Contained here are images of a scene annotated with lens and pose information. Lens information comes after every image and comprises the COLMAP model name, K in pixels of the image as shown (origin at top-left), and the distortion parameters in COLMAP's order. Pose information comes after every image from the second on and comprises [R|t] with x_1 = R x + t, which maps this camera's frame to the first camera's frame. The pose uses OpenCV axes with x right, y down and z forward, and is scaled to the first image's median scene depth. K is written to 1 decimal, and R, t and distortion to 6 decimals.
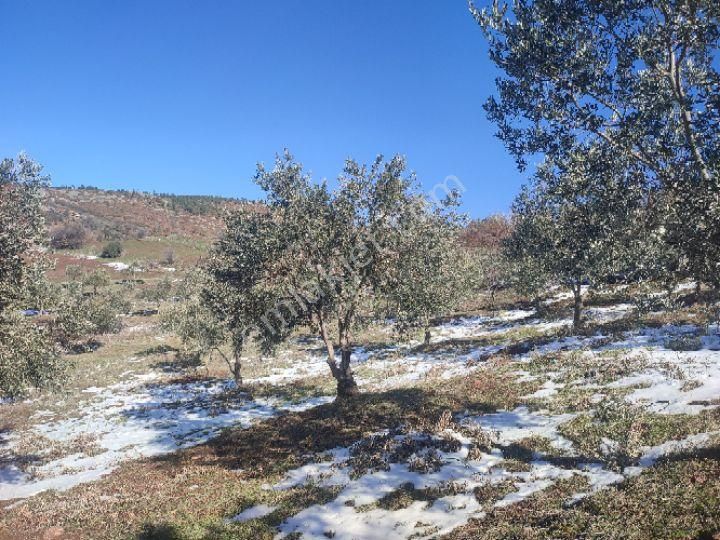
lens RADIAL K [[517.2, 0, 360.0], [0, 517.2, 270.0], [0, 0, 1]] dist [0.007582, 0.000512]
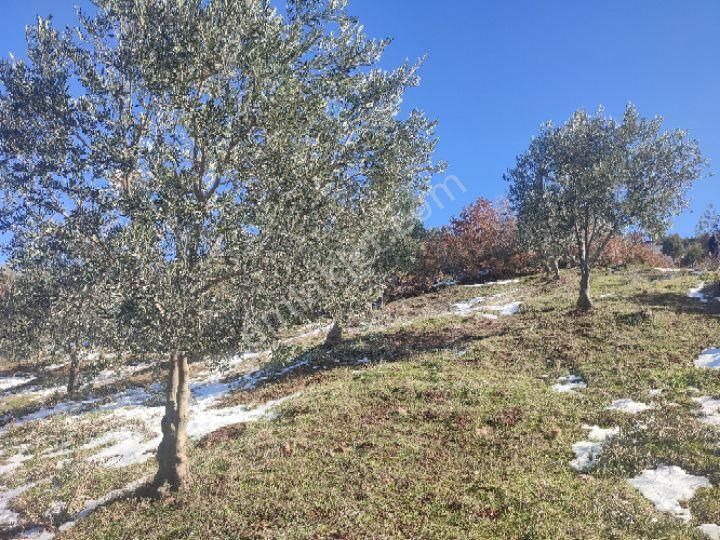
lens RADIAL K [[517.2, 0, 360.0], [0, 517.2, 270.0], [0, 0, 1]] dist [0.007582, 0.000512]
pose [[0.656284, 0.107768, 0.746778, 0.035549], [-0.018683, 0.991765, -0.126703, -0.009690], [-0.754283, 0.069201, 0.652892, -0.117993]]
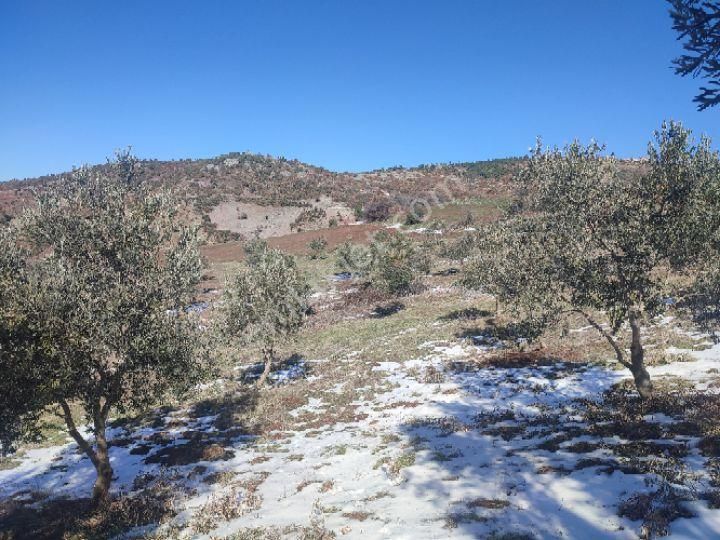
lens RADIAL K [[517.2, 0, 360.0], [0, 517.2, 270.0], [0, 0, 1]] dist [0.007582, 0.000512]
pose [[0.844983, -0.038167, -0.533429, -0.292082], [0.074169, 0.996174, 0.046212, 0.112986], [0.529625, -0.078612, 0.844581, 0.735033]]
